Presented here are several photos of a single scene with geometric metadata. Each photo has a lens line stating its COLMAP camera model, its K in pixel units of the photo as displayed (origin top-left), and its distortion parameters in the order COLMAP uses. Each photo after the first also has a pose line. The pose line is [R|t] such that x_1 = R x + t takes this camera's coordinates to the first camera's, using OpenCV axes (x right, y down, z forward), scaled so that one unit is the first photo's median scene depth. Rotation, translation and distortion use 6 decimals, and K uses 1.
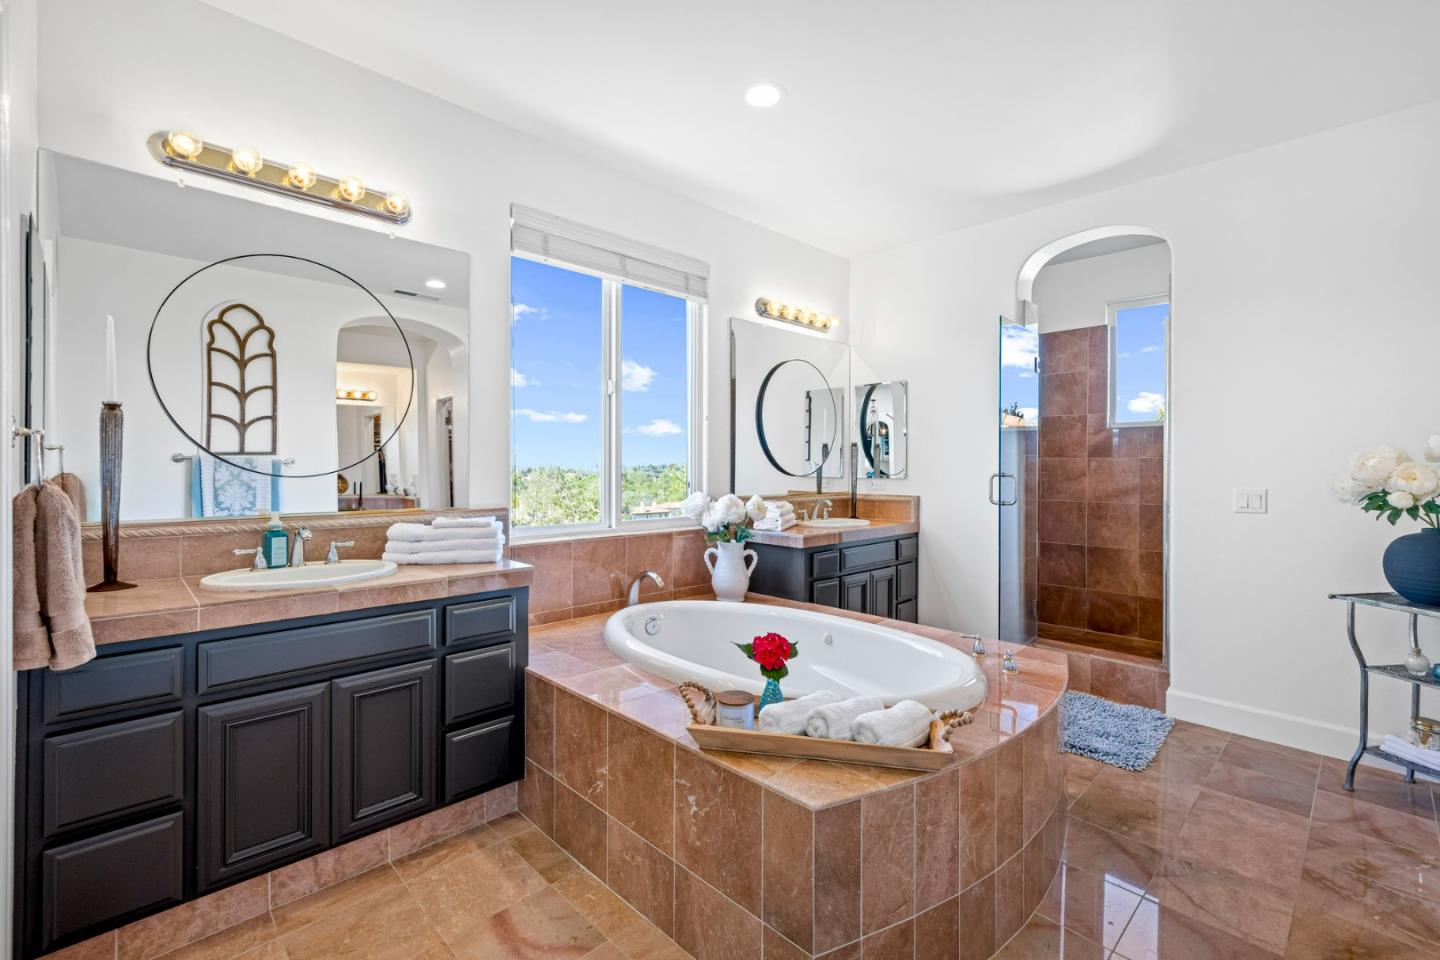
lens RADIAL K [[635.1, 0, 728.0], [0, 635.1, 466.0], [0, 0, 1]] dist [0.001005, -0.000404]
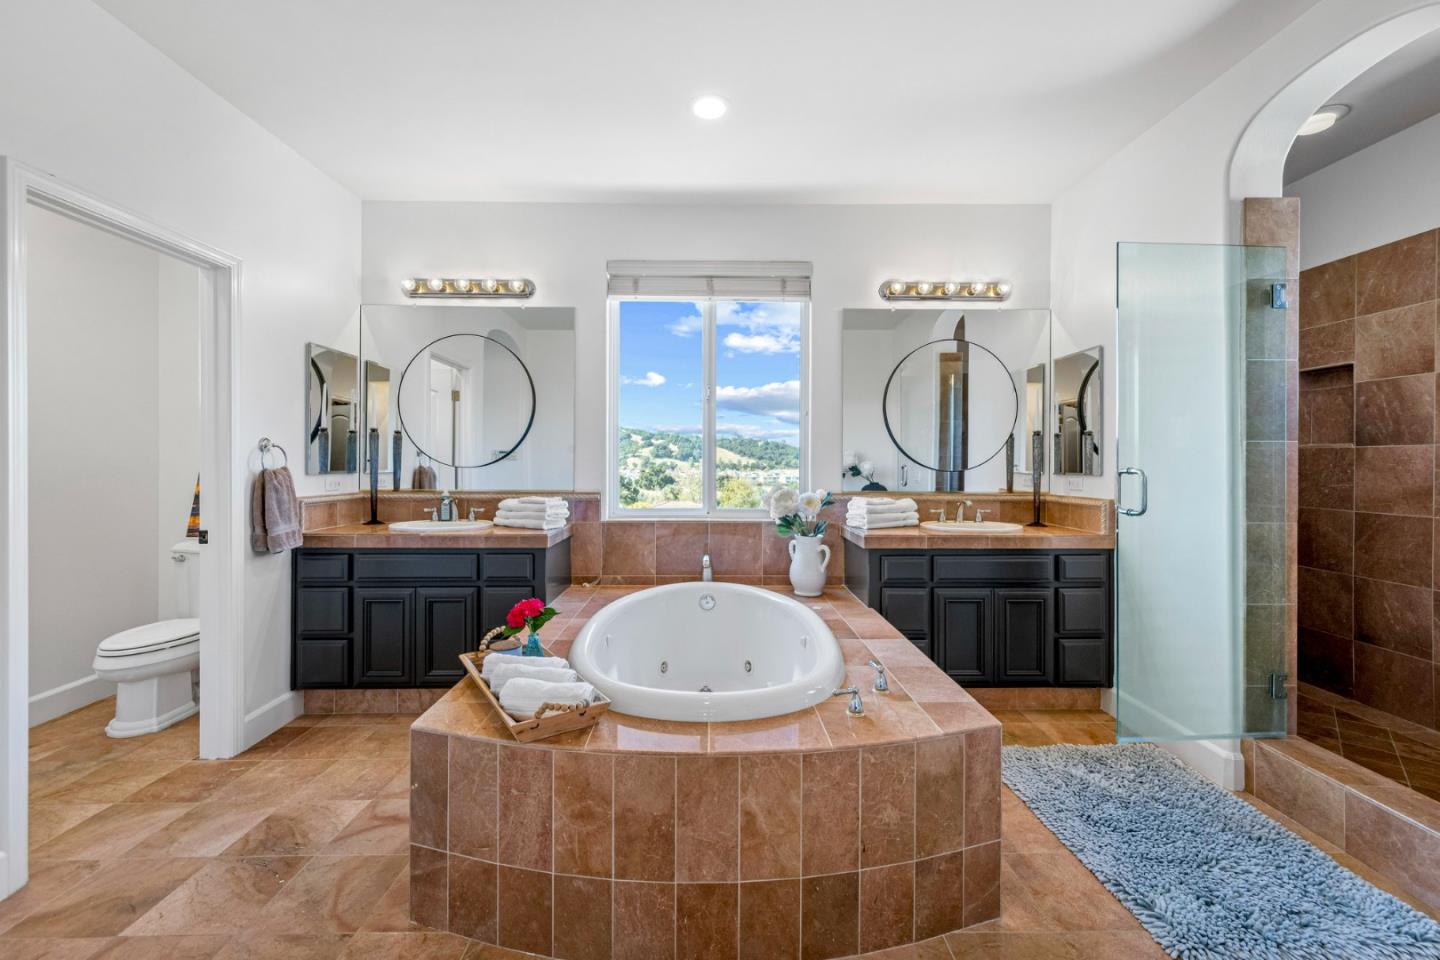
lens RADIAL K [[591.6, 0, 715.7], [0, 591.6, 463.8], [0, 0, 1]] dist [0.005724, -0.000070]
pose [[0.722728, 0.000741, -0.691132, 0.550929], [0.001254, 0.999996, 0.002384, 0.002932], [0.691131, -0.002589, 0.722725, 0.220370]]
